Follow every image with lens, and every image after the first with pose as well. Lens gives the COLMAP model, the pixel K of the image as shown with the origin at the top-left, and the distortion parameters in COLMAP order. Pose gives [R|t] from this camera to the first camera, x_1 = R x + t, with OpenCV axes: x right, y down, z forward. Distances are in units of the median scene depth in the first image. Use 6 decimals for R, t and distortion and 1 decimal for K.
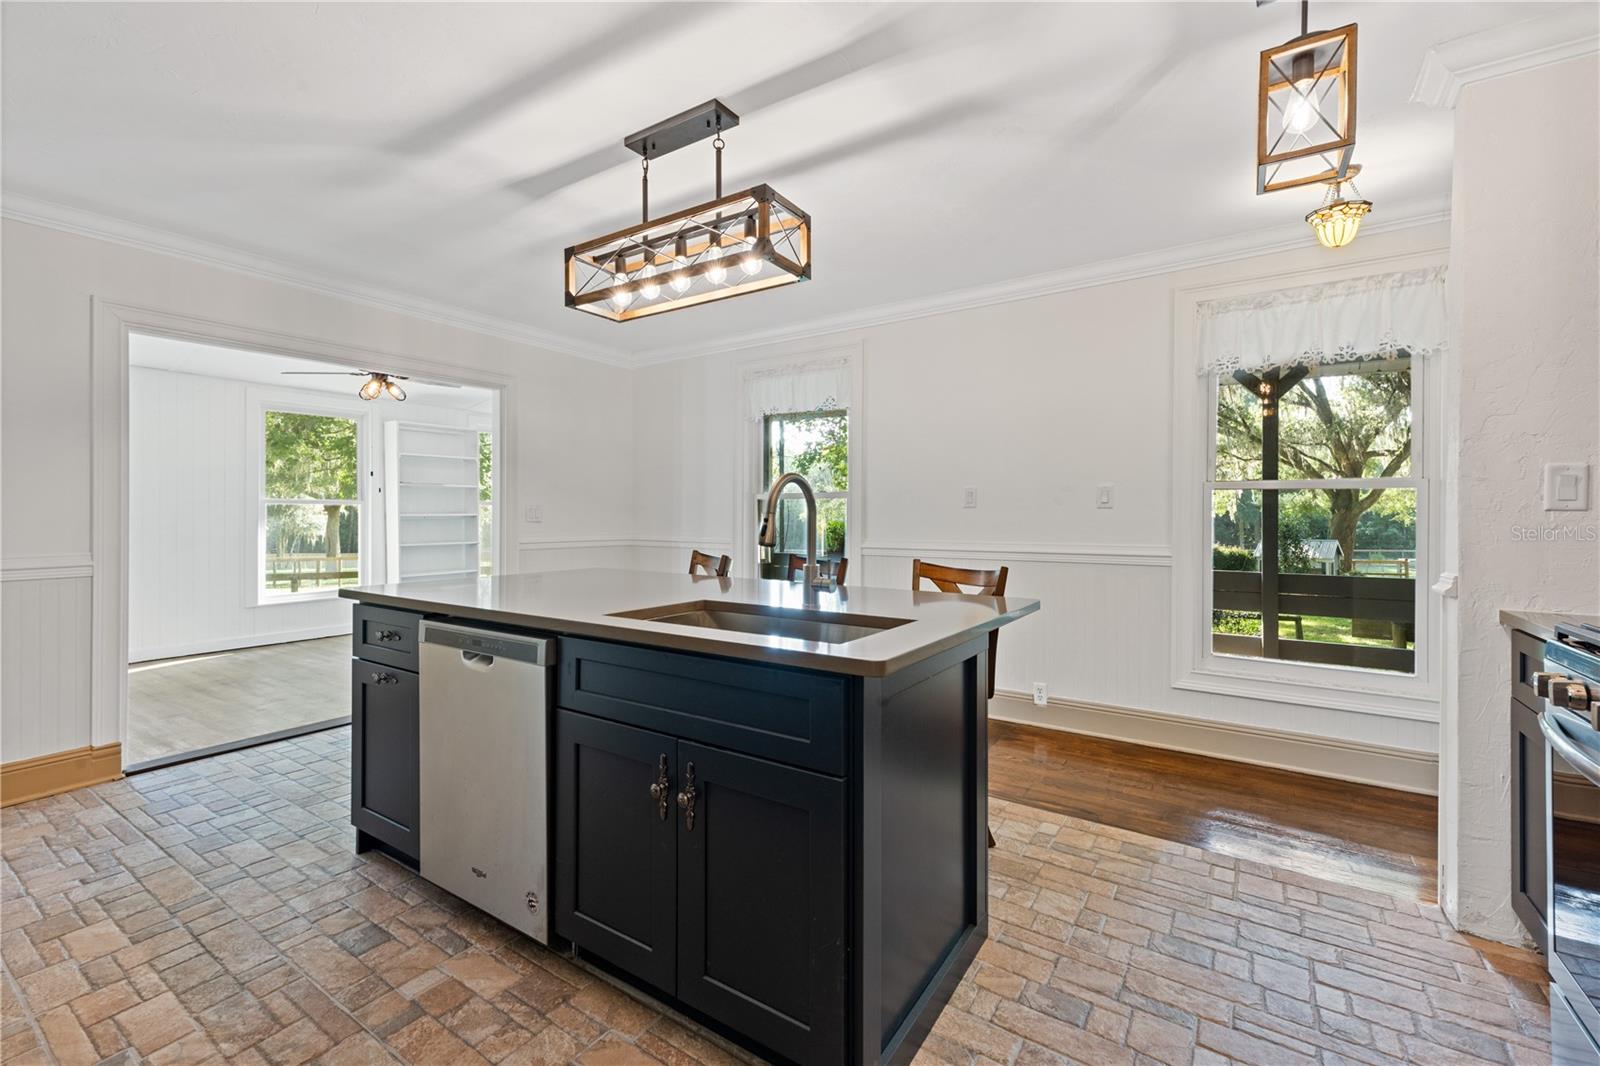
lens RADIAL K [[676.9, 0, 802.3], [0, 676.9, 519.3], [0, 0, 1]] dist [-0.002691, -0.000218]
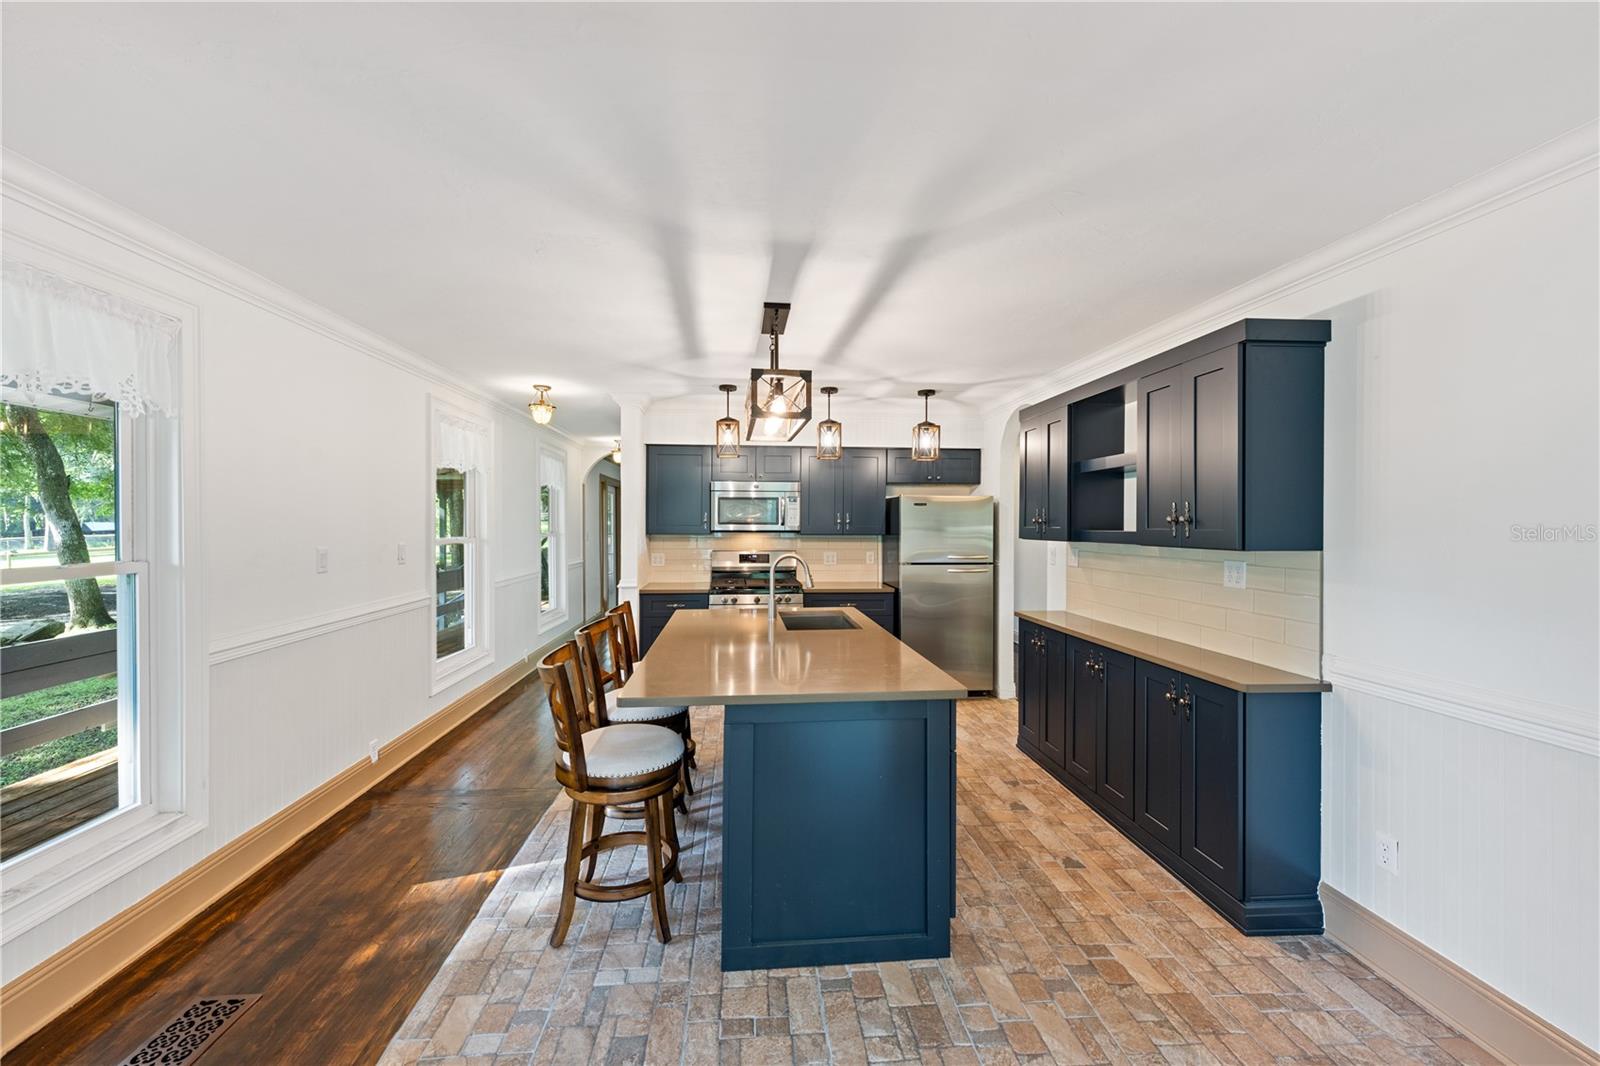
lens RADIAL K [[647.3, 0, 817.1], [0, 647.3, 534.0], [0, 0, 1]] dist [0.015392, -0.000077]
pose [[-0.641234, -0.018521, 0.767122, -1.334198], [0.000201, 0.999705, 0.024304, -0.149673], [-0.767346, 0.015738, -0.641040, 1.860814]]
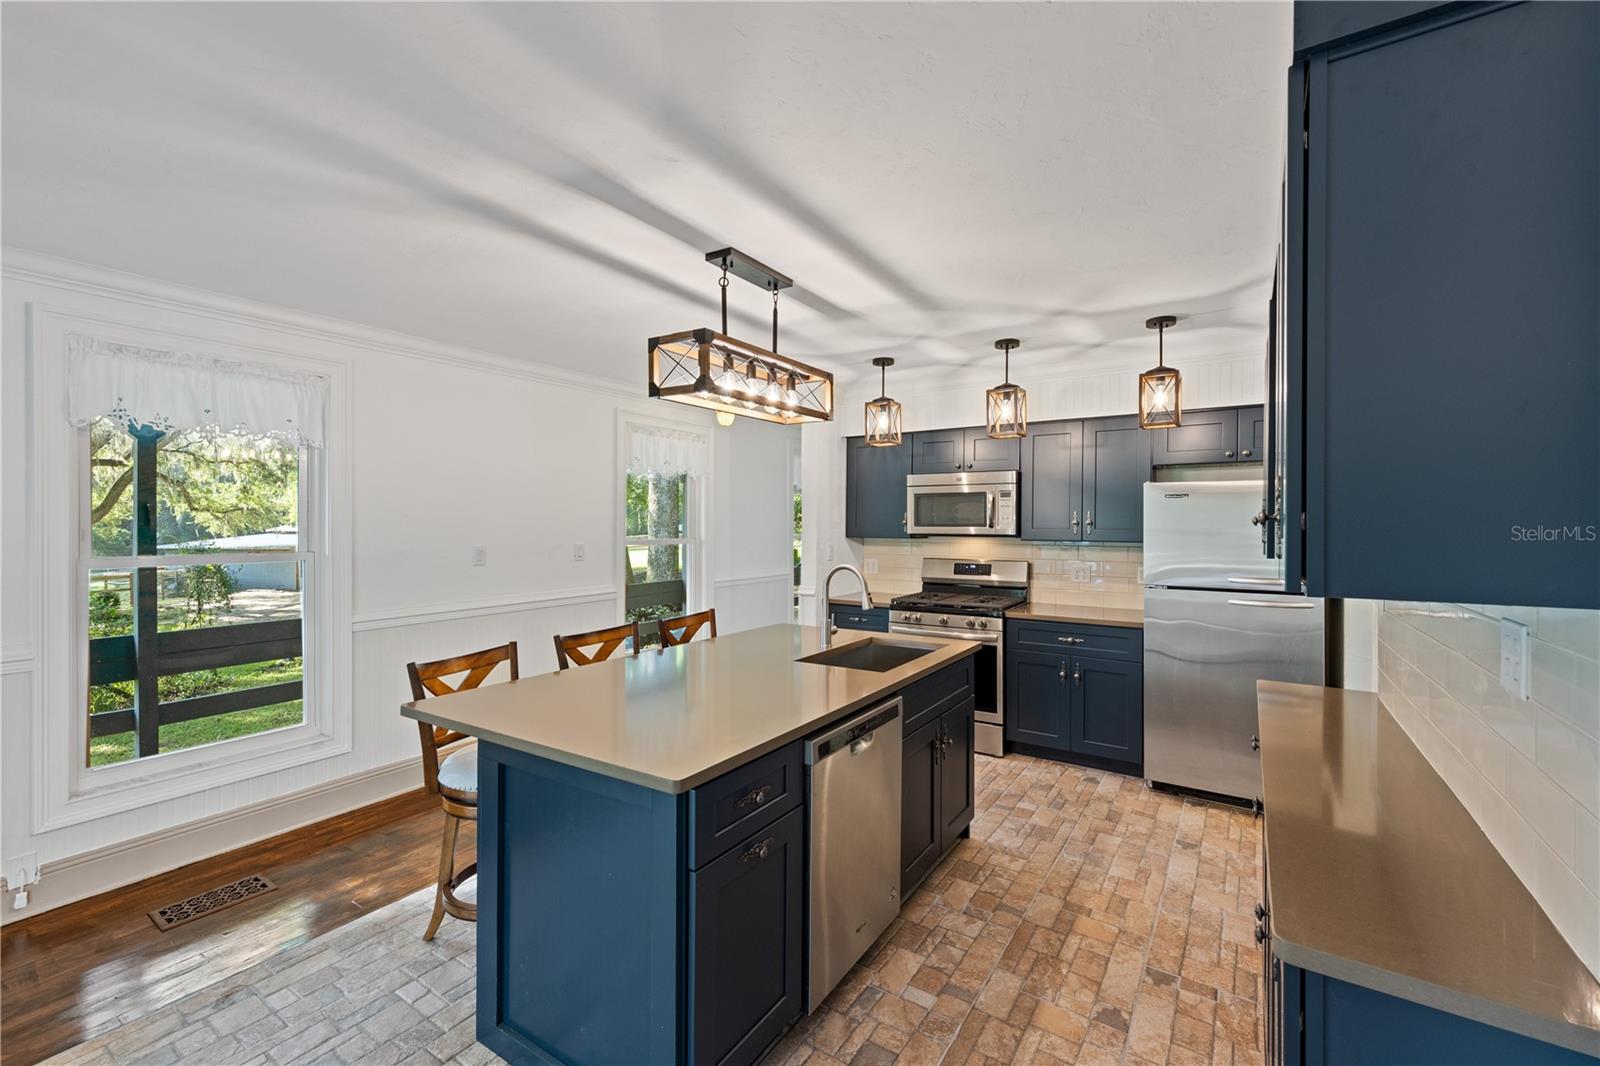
lens RADIAL K [[699.2, 0, 796.7], [0, 699.2, 529.6], [0, 0, 1]] dist [0.011678, 0.000218]
pose [[-0.004330, -0.010888, 0.999931, -1.416239], [0.004799, 0.999929, 0.010909, -0.142087], [-0.999979, 0.004846, -0.004277, 0.943324]]
